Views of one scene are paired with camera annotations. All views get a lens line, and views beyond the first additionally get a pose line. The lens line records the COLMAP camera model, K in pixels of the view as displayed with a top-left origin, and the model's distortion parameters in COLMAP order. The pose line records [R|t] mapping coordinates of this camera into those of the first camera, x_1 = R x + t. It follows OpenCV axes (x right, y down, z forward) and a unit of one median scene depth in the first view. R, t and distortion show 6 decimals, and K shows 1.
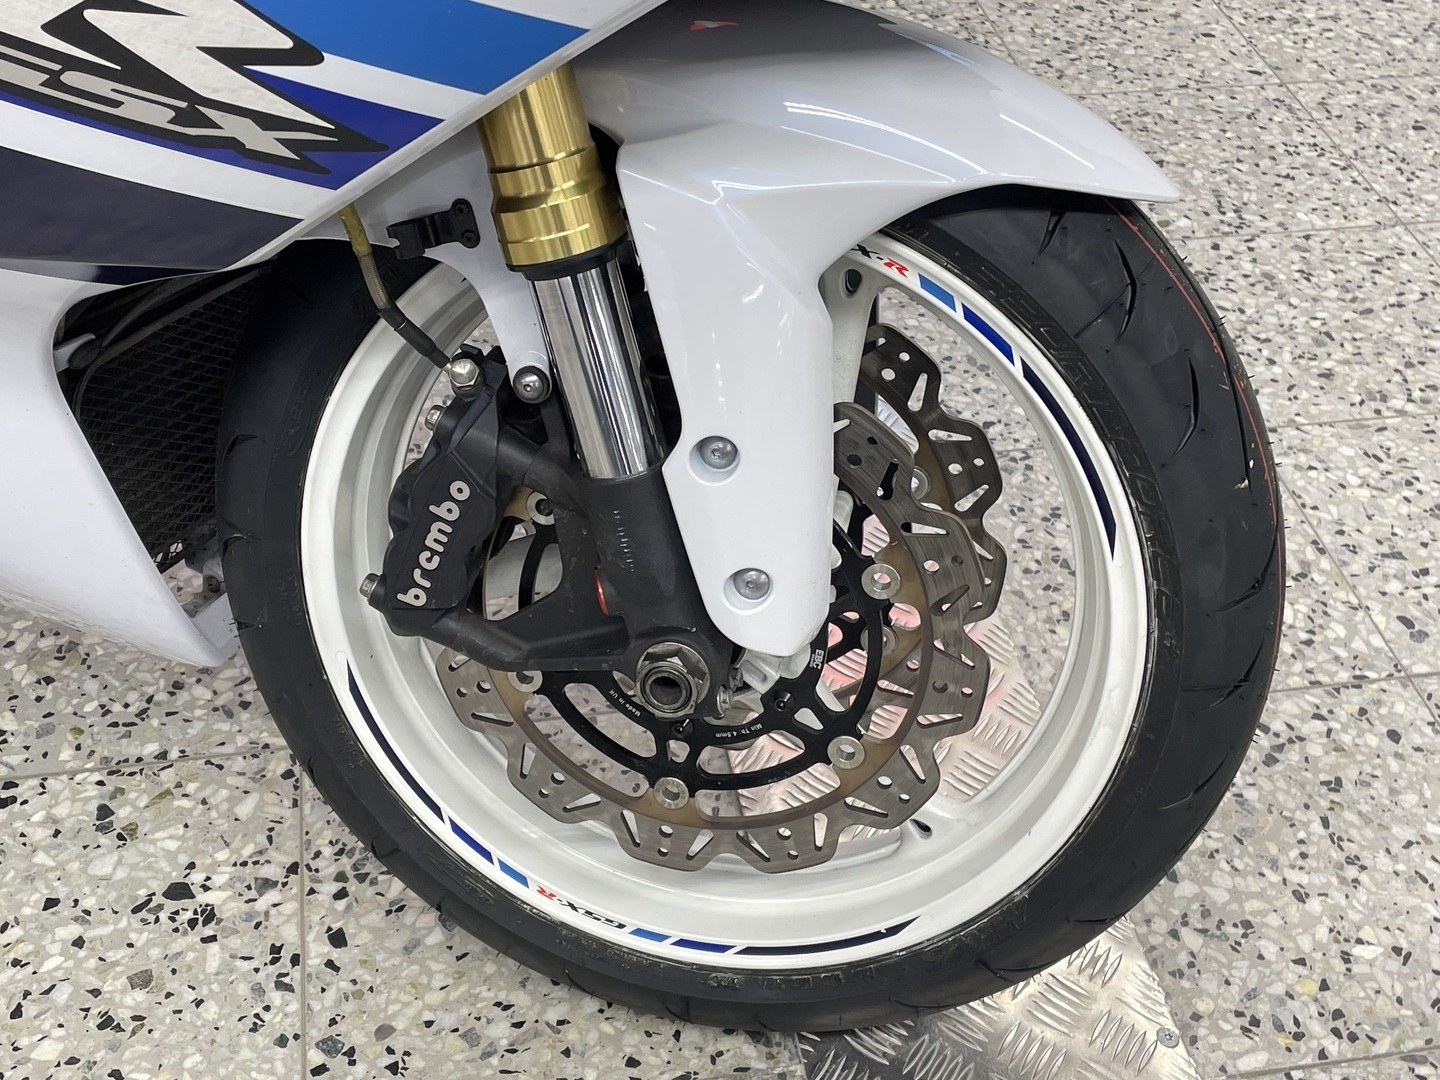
lens RADIAL K [[1728.0, 0, 725.6], [0, 1728.0, 546.4], [0, 0, 1]] dist [0.058337, 0.000000]
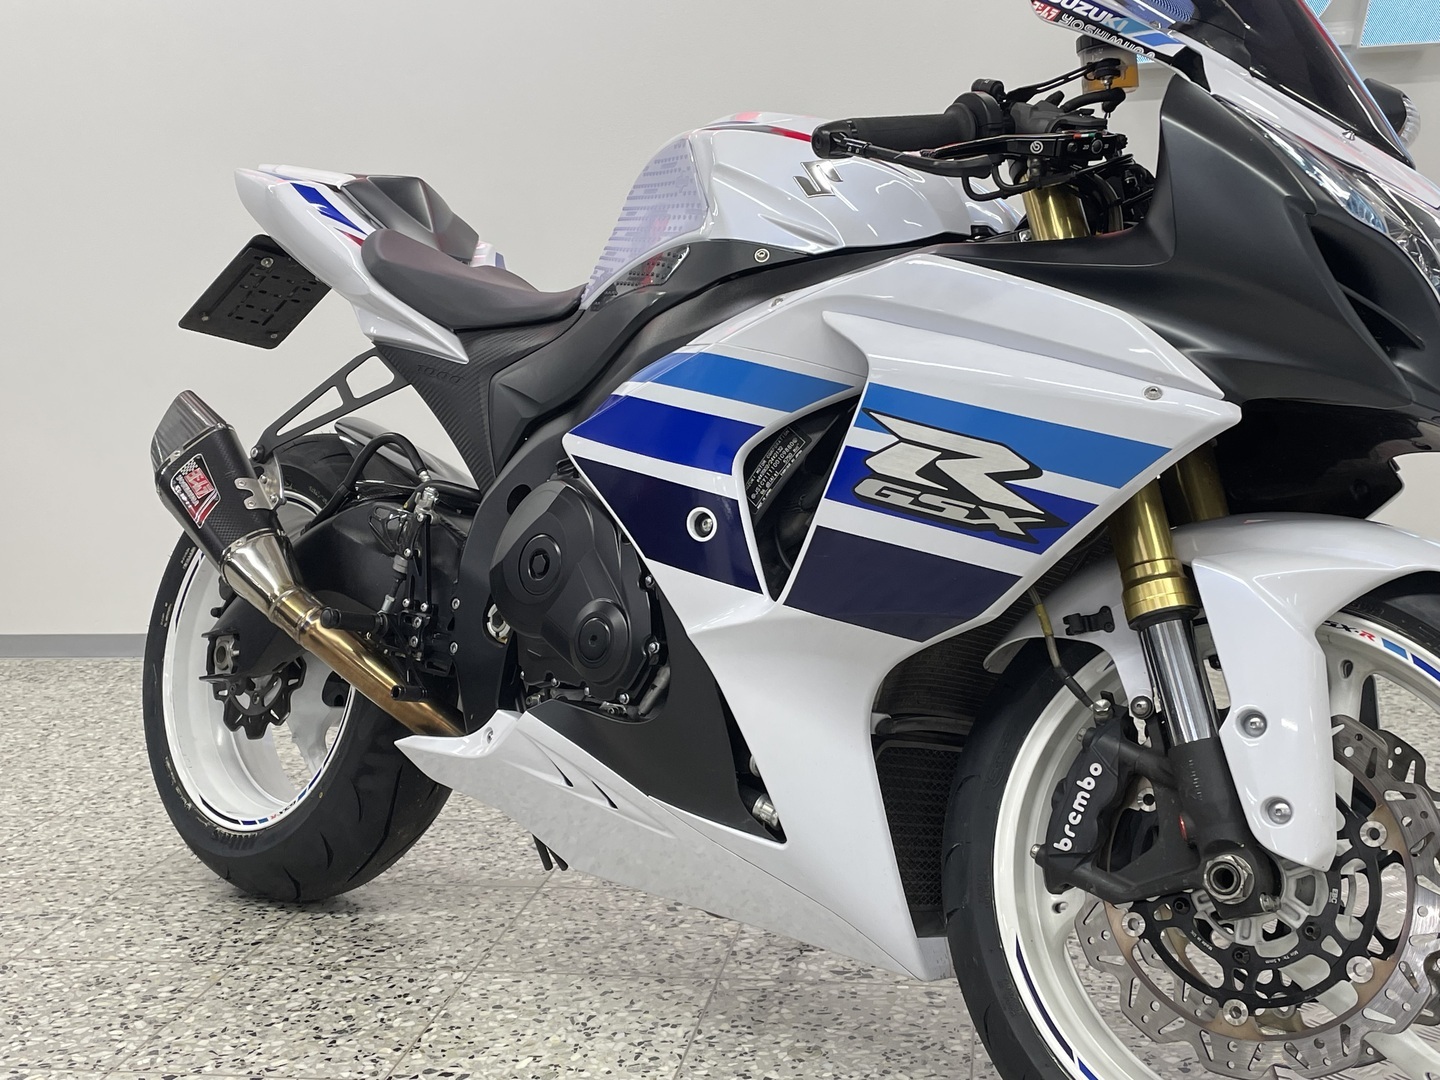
lens RADIAL K [[1728.0, 0, 708.7], [0, 1728.0, 533.5], [0, 0, 1]] dist [0.058337, 0.000000]
pose [[0.930924, -0.044738, -0.362462, 0.115526], [-0.178402, 0.810293, -0.558209, 0.780793], [0.318673, 0.584315, 0.746340, -0.502634]]
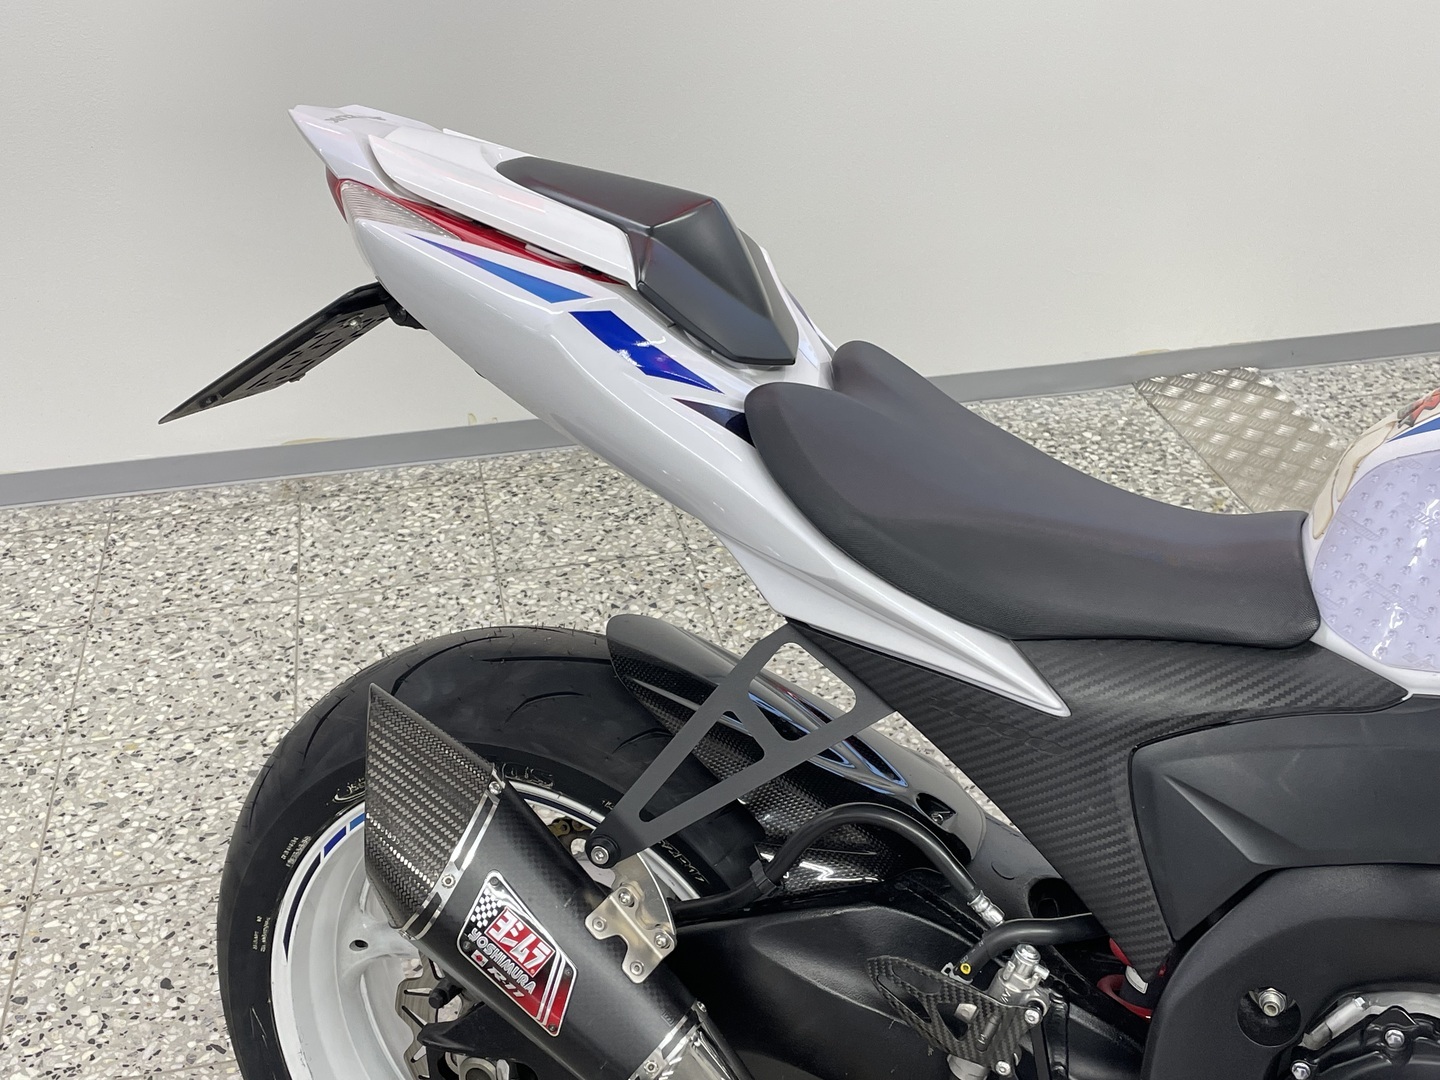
lens RADIAL K [[1728.0, 0, 707.1], [0, 1728.0, 533.0], [0, 0, 1]] dist [0.058337, 0.000000]
pose [[0.996354, -0.072615, -0.044792, -1.237683], [0.061518, 0.975210, -0.212559, -0.549779], [0.059117, 0.209028, 0.976121, -0.259726]]
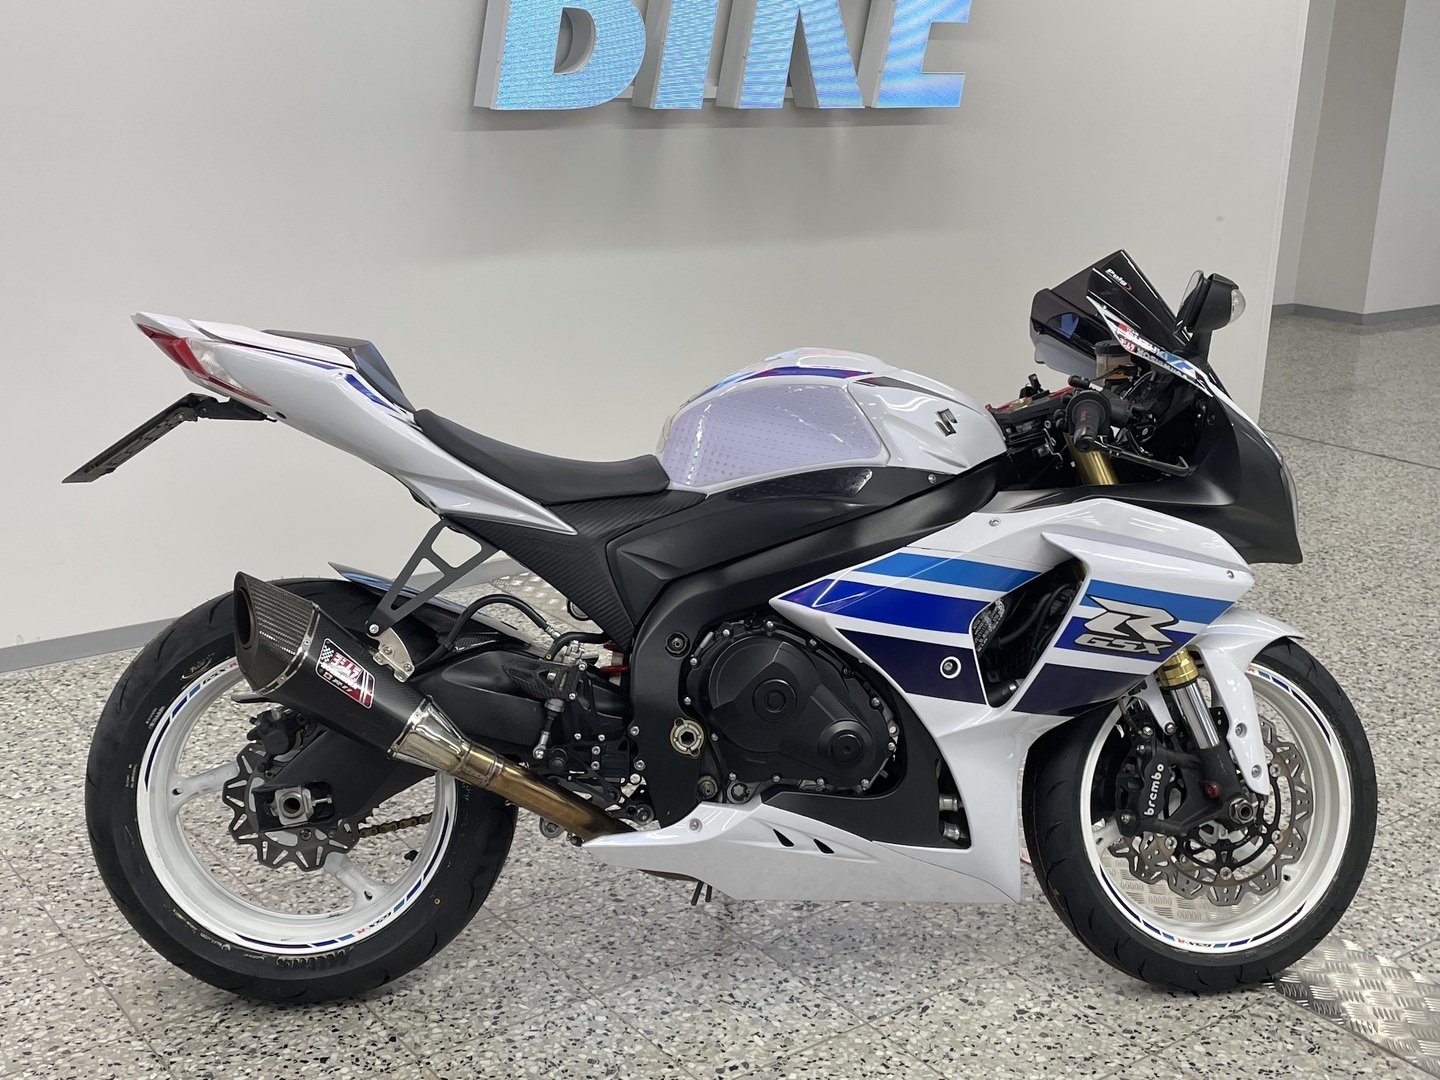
lens RADIAL K [[1728.0, 0, 726.2], [0, 1728.0, 540.0], [0, 0, 1]] dist [0.058337, 0.000000]
pose [[0.894113, -0.155436, 0.420003, -2.042164], [0.321781, 0.875250, -0.361101, 0.470848], [-0.311479, 0.458014, 0.832588, -1.478896]]
